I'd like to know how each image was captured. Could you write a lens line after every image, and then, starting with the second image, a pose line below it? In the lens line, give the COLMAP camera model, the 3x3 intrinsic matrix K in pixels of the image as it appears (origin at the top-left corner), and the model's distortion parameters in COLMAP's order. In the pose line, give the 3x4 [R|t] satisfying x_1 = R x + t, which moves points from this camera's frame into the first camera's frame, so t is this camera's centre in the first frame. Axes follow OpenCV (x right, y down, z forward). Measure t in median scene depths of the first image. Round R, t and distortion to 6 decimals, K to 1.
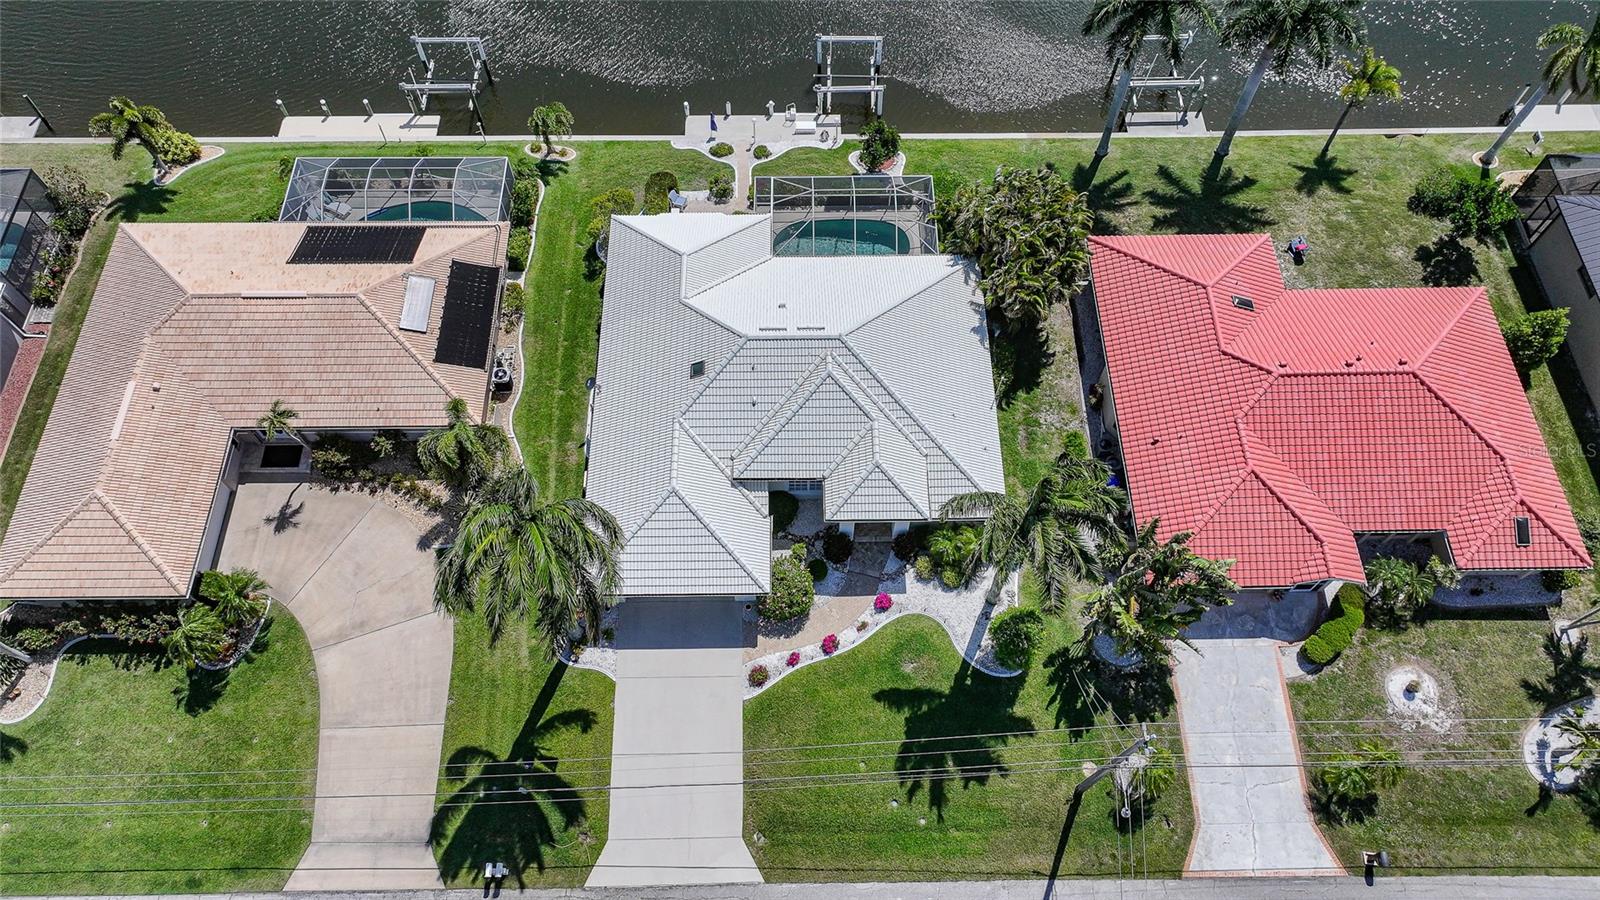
lens RADIAL K [[1122.3, 0, 804.5], [0, 1122.3, 428.0], [0, 0, 1]] dist [-0.010993, 0.031984]
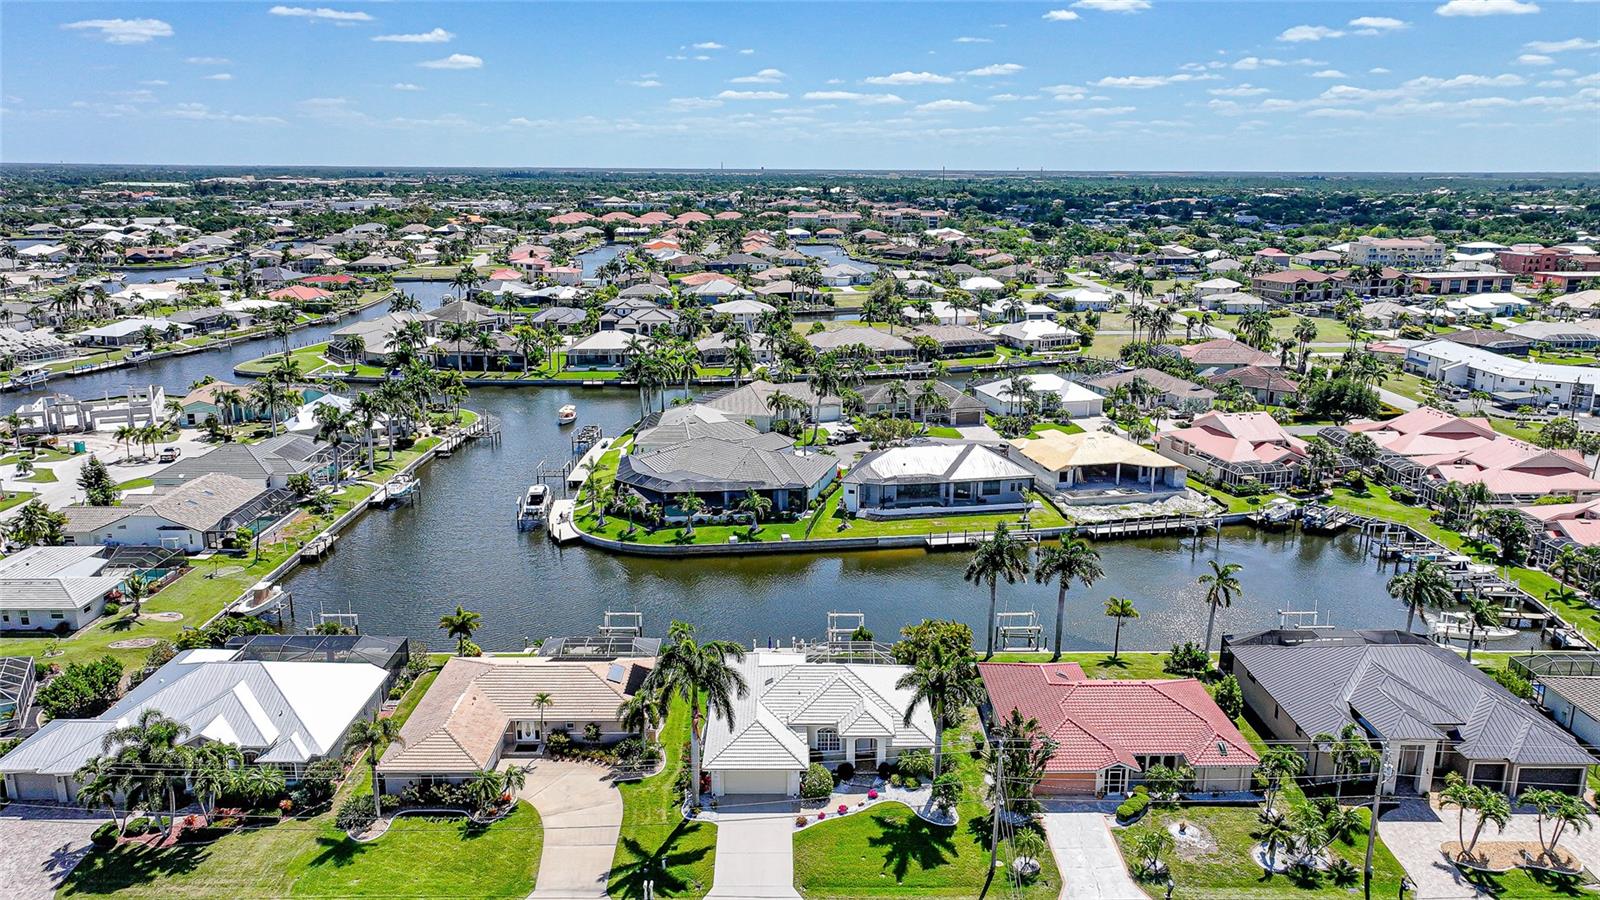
lens RADIAL K [[1109.0, 0, 807.2], [0, 1109.0, 449.8], [0, 0, 1]] dist [0.010261, -0.003913]
pose [[0.999992, 0.003303, 0.002046, -0.037418], [-0.000784, 0.687334, -0.726341, 1.057509], [-0.003805, 0.726334, 0.687331, -0.580346]]
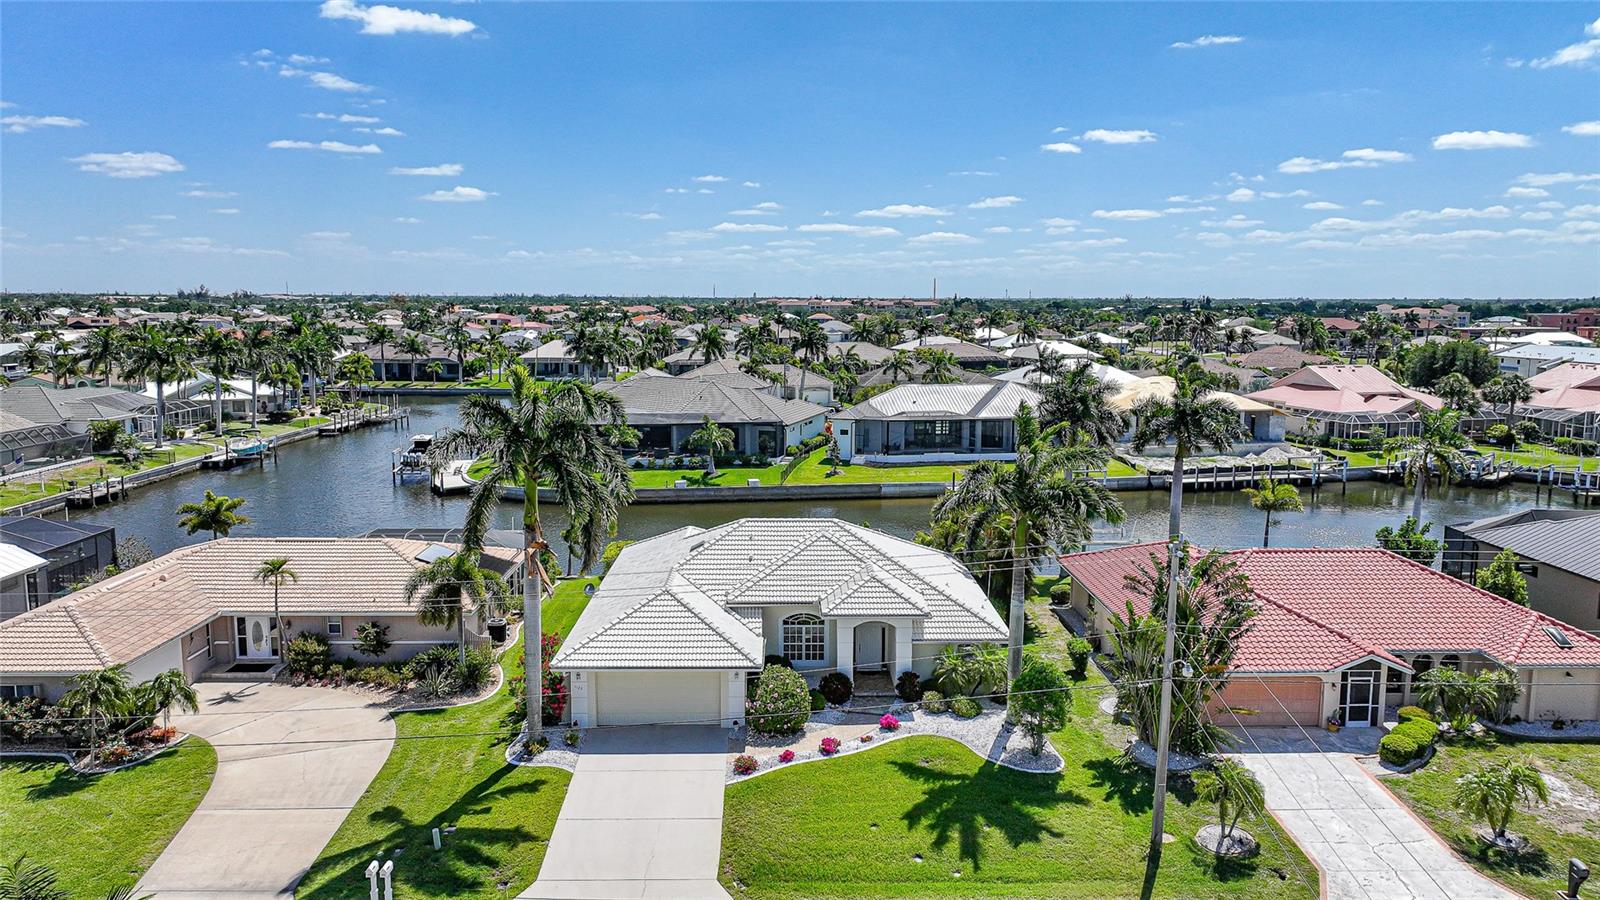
lens RADIAL K [[1109.0, 0, 807.2], [0, 1109.0, 449.8], [0, 0, 1]] dist [0.010261, -0.003913]
pose [[0.999965, 0.000717, 0.008351, -0.001794], [0.006259, 0.598857, -0.800831, 0.739516], [-0.005575, 0.800856, 0.598832, 0.310826]]
